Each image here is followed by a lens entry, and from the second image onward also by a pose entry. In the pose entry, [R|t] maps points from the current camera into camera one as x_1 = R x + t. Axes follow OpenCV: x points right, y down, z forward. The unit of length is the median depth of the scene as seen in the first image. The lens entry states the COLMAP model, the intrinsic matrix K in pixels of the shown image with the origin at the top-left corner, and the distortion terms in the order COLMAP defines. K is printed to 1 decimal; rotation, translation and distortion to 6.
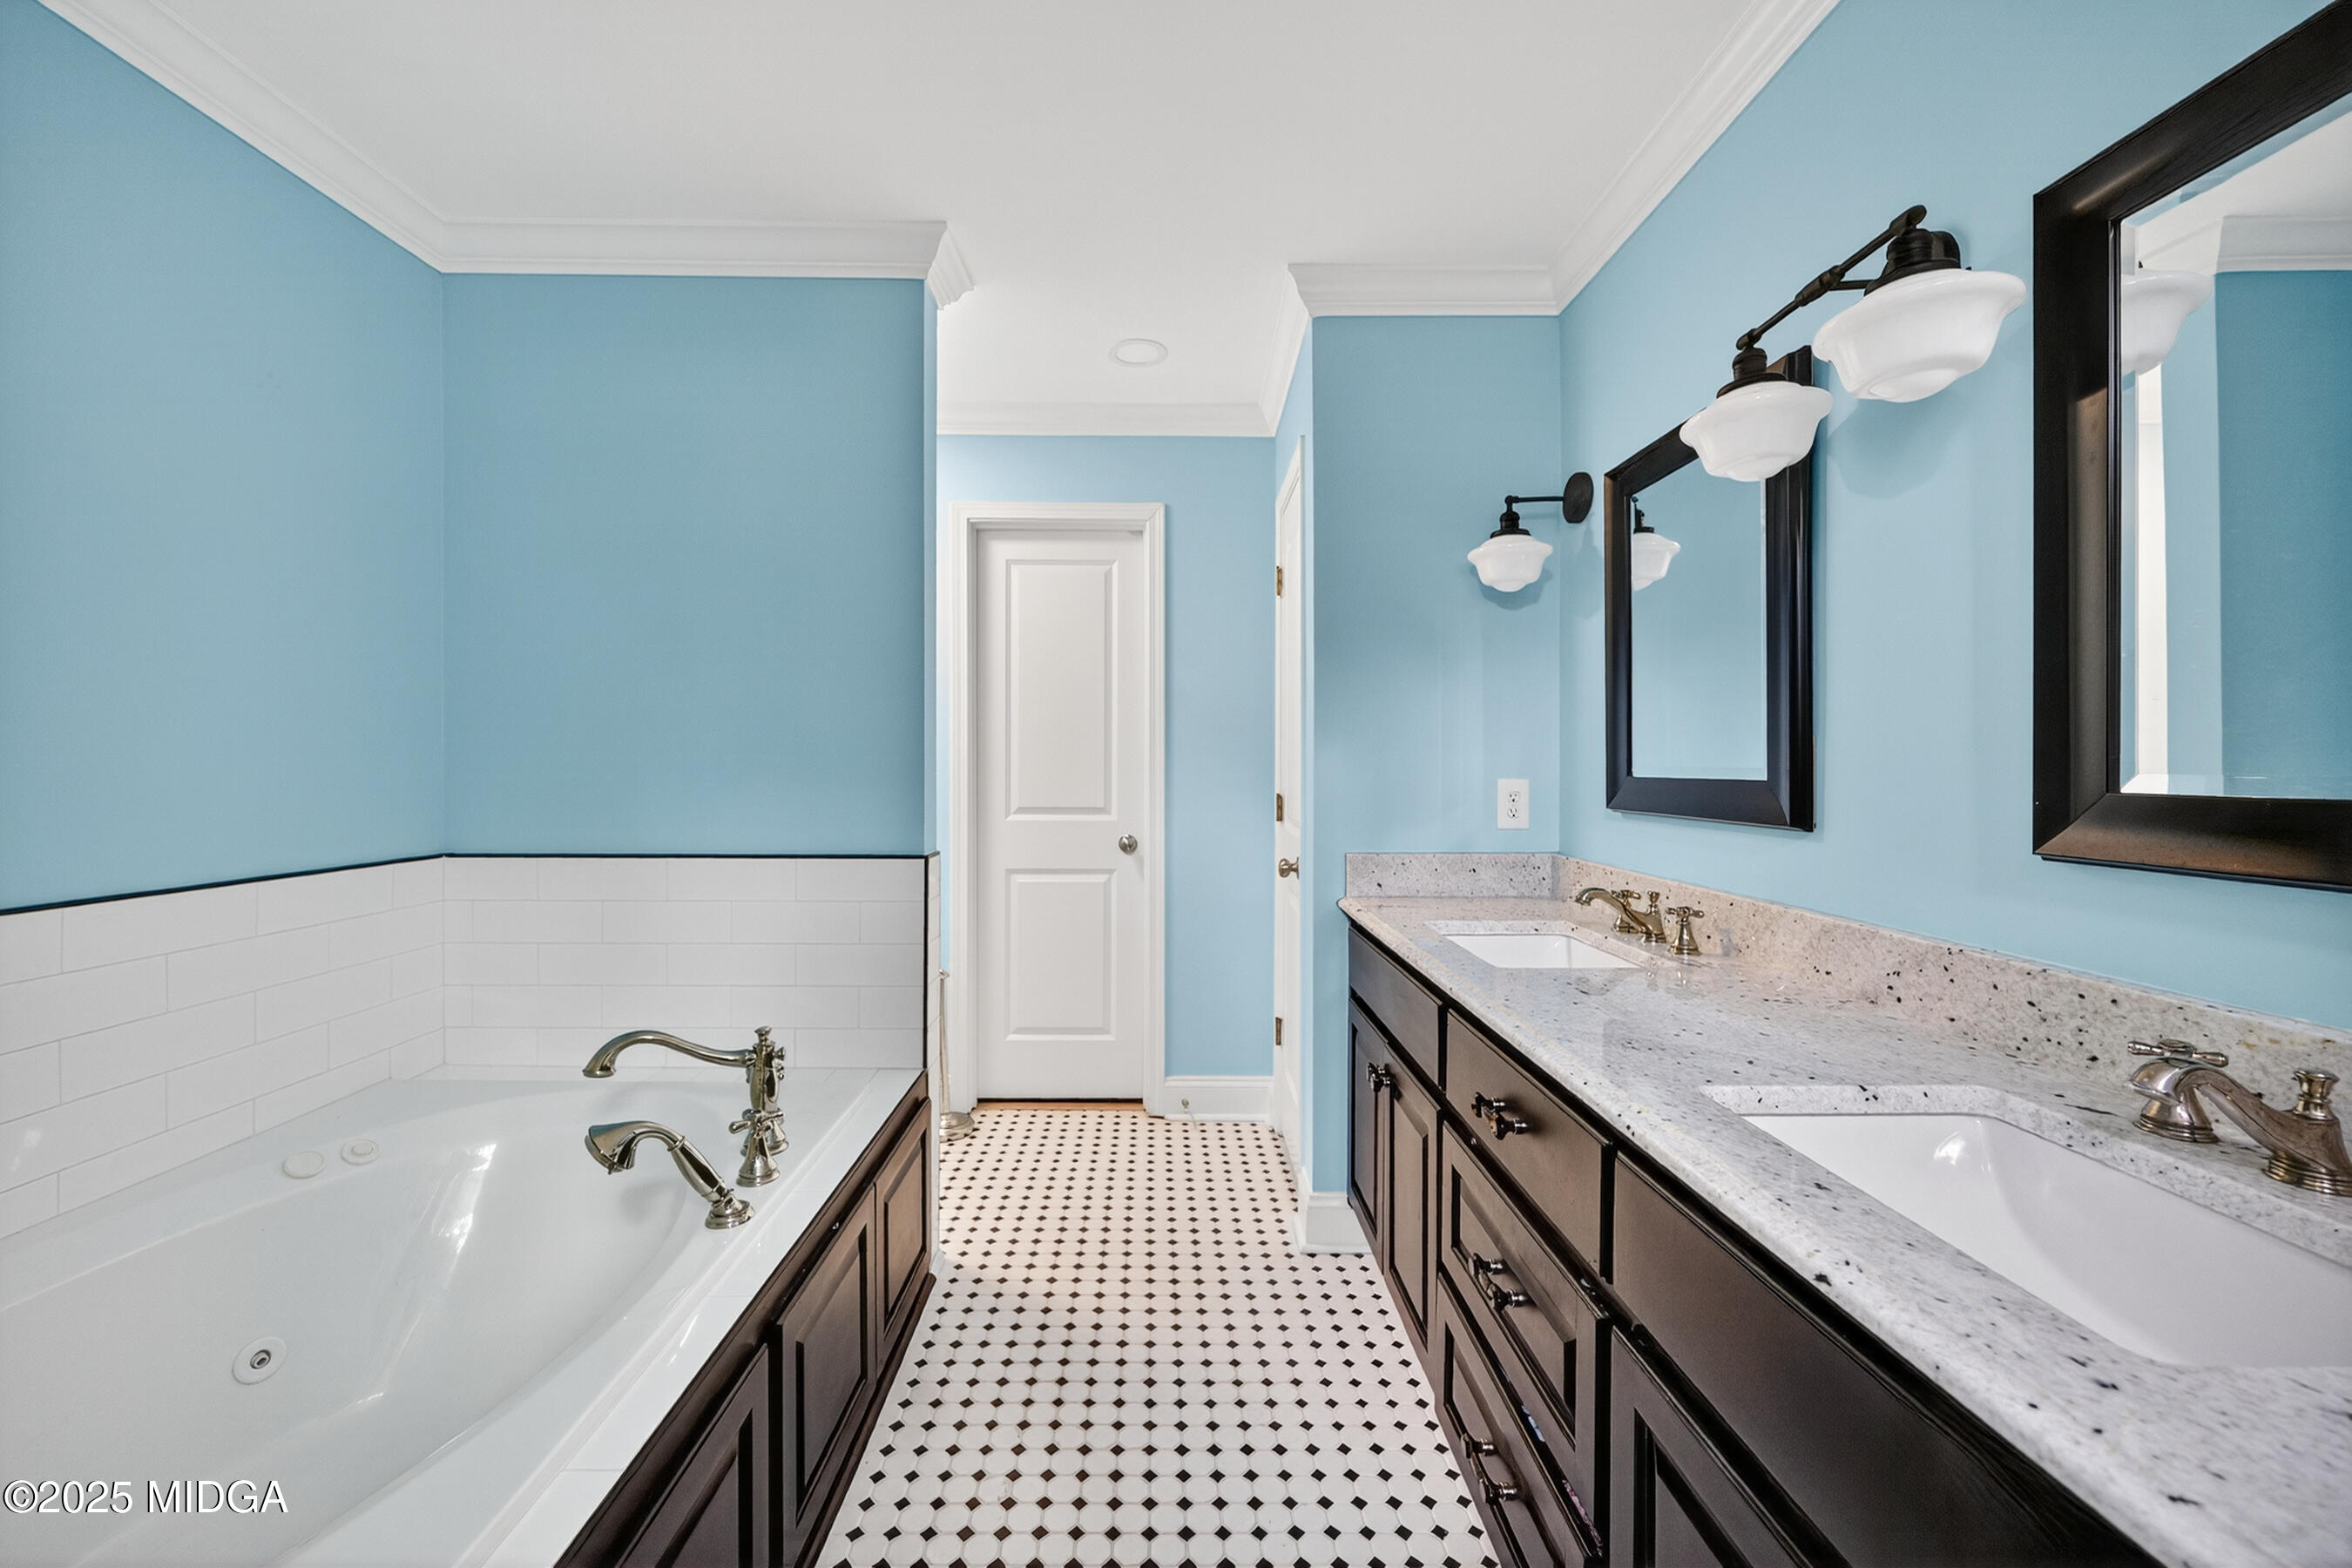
lens RADIAL K [[905.3, 0, 1180.2], [0, 905.3, 785.0], [0, 0, 1]] dist [-0.009736, 0.003380]
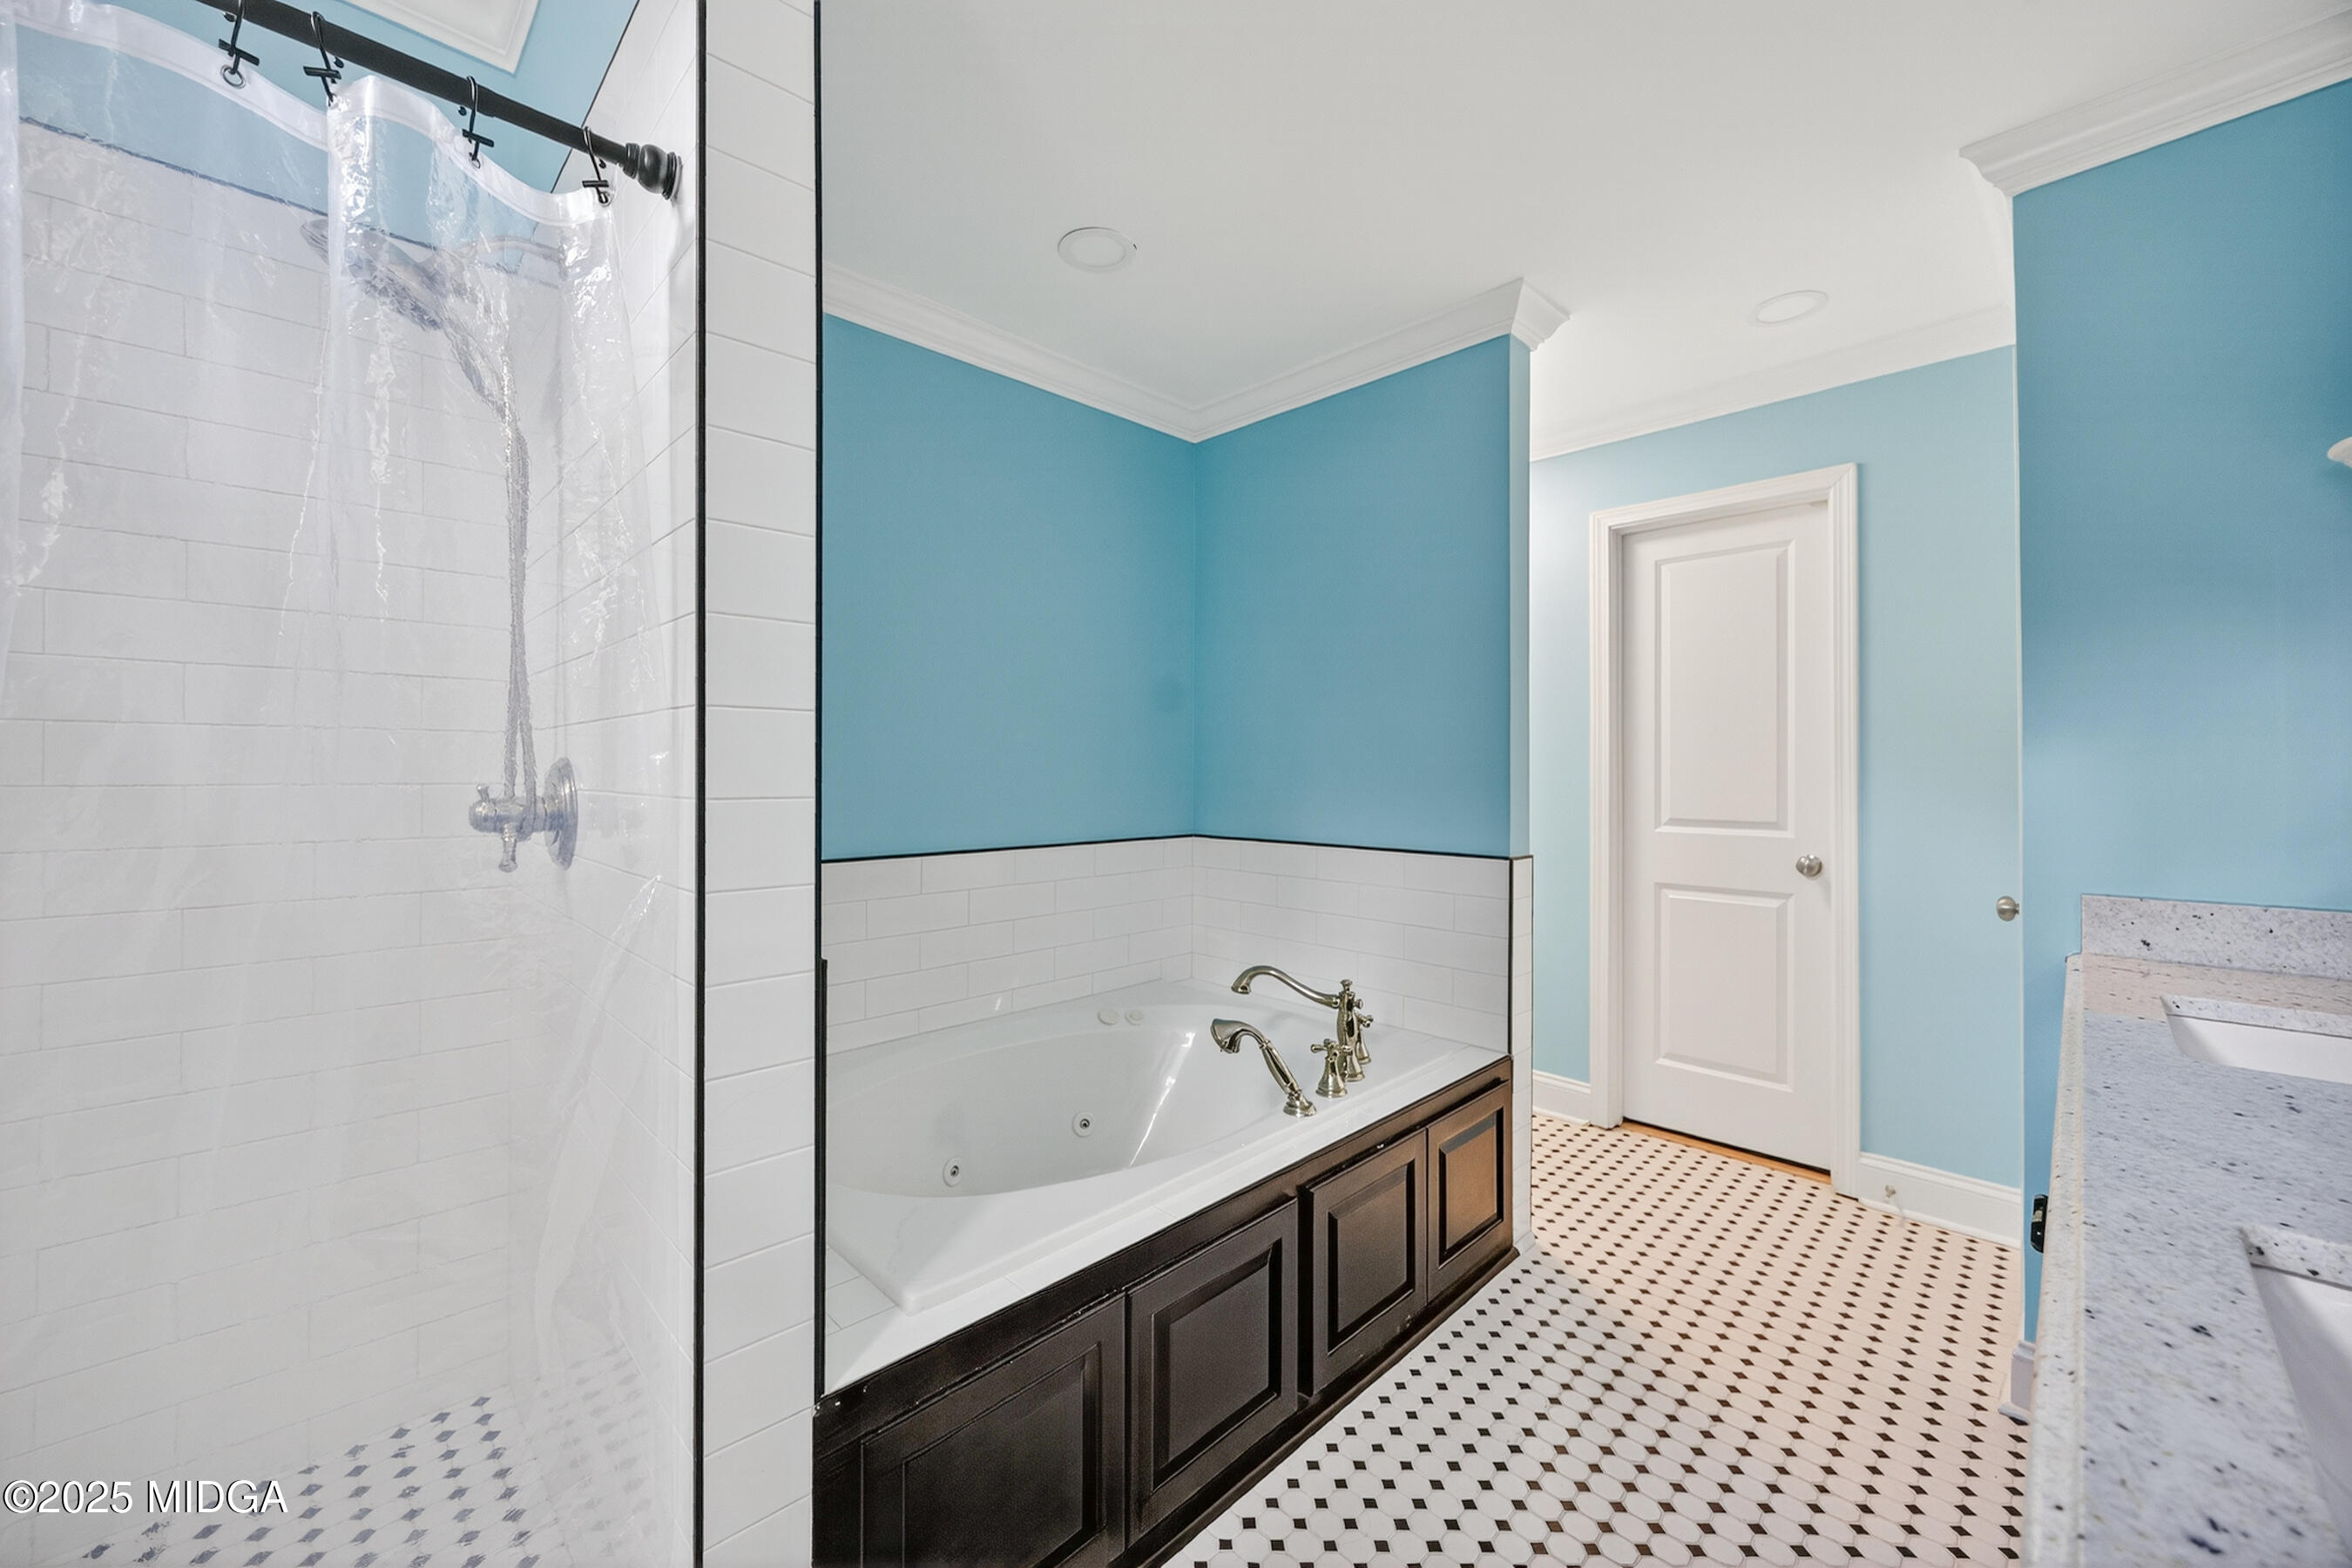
lens RADIAL K [[929.8, 0, 1176.0], [0, 929.8, 784.0], [0, 0, 1]] dist [-0.000480, 0.000118]
pose [[0.688683, 0.008353, -0.725014, 0.260111], [-0.015959, 0.999866, -0.003639, 0.000037], [0.724886, 0.014077, 0.688724, -0.067580]]
